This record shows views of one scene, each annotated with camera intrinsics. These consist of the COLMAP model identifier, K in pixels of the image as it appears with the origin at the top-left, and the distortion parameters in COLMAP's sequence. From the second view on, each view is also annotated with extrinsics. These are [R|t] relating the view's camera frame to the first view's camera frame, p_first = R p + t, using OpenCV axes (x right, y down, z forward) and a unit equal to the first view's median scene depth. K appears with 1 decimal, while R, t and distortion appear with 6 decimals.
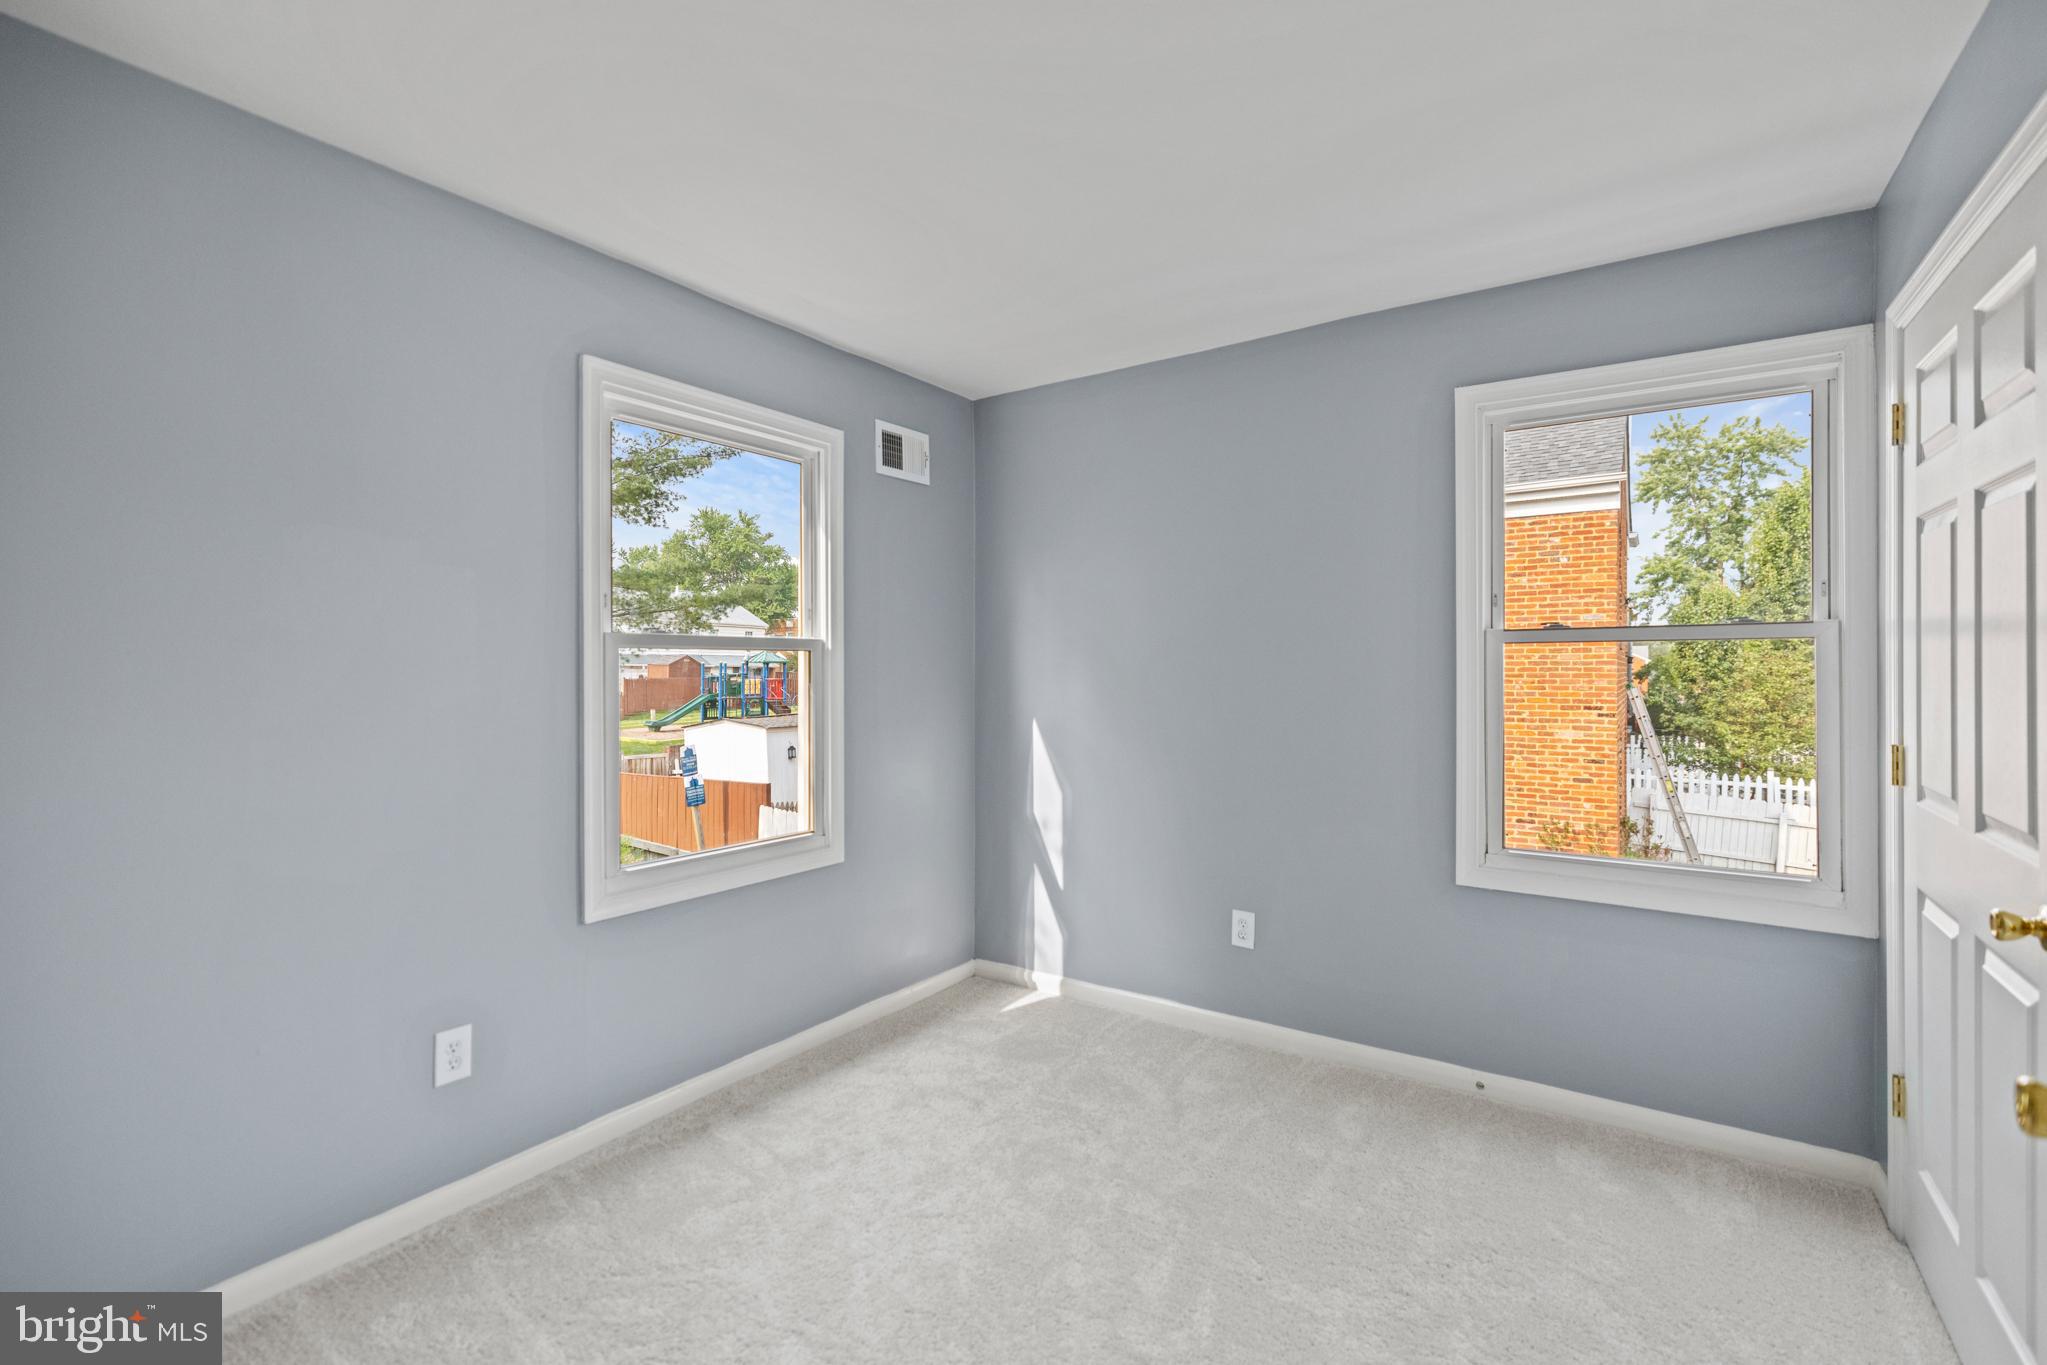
lens RADIAL K [[870.8, 0, 1018.8], [0, 870.8, 649.3], [0, 0, 1]] dist [0.001073, 0.000101]
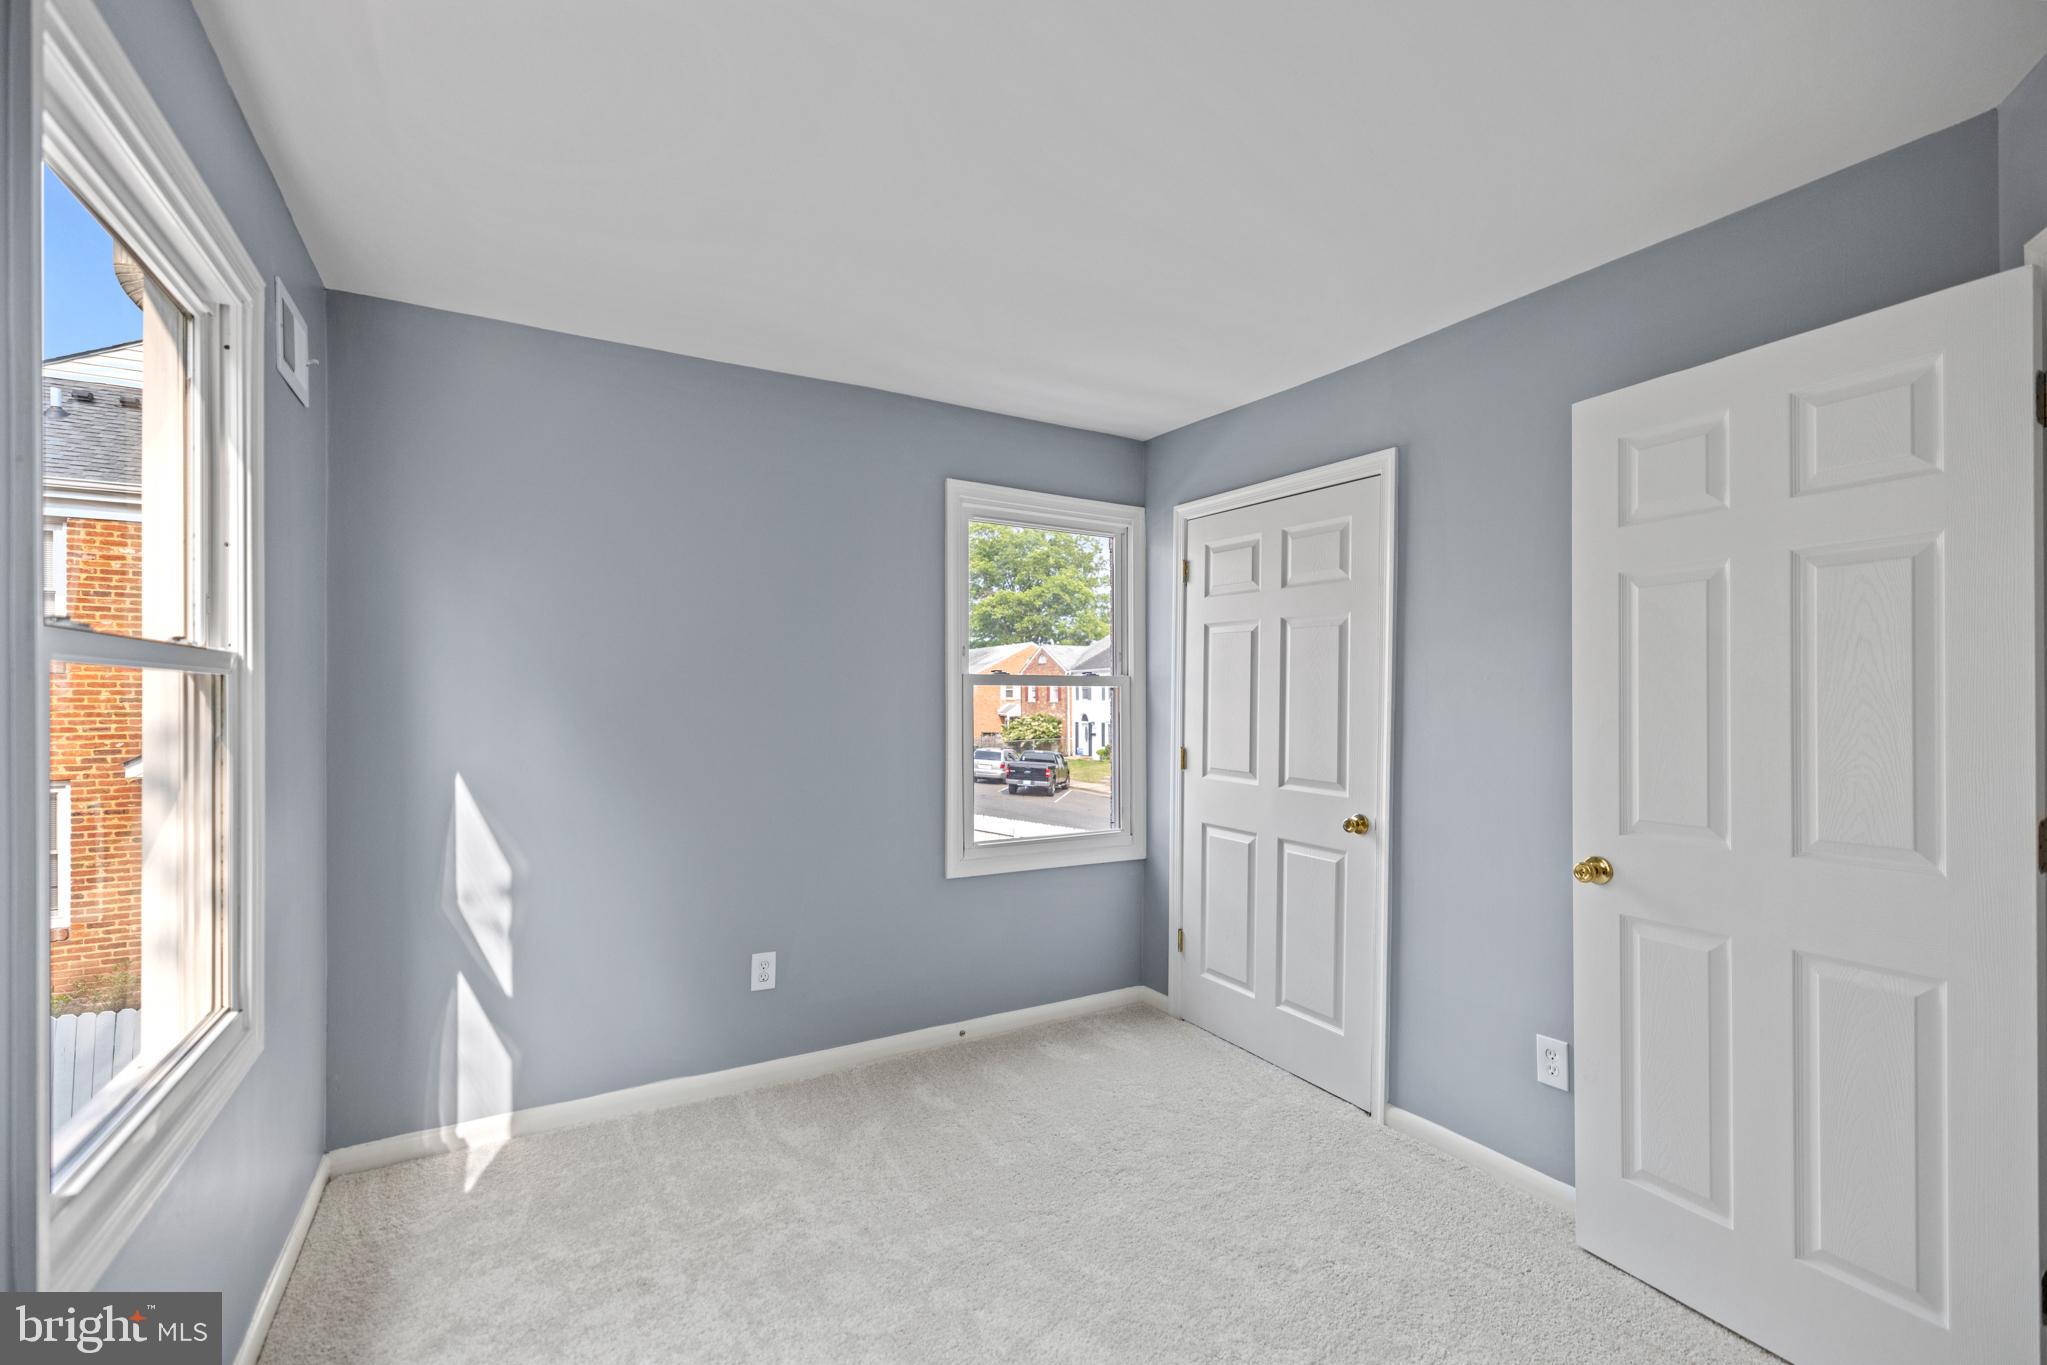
lens RADIAL K [[863.8, 0, 979.1], [0, 863.8, 684.0], [0, 0, 1]] dist [0.001999, 0.000065]
pose [[0.462127, 0.019732, 0.886594, -0.566350], [-0.021492, 0.999708, -0.011047, 0.005330], [-0.886553, -0.013949, 0.462417, 0.389871]]
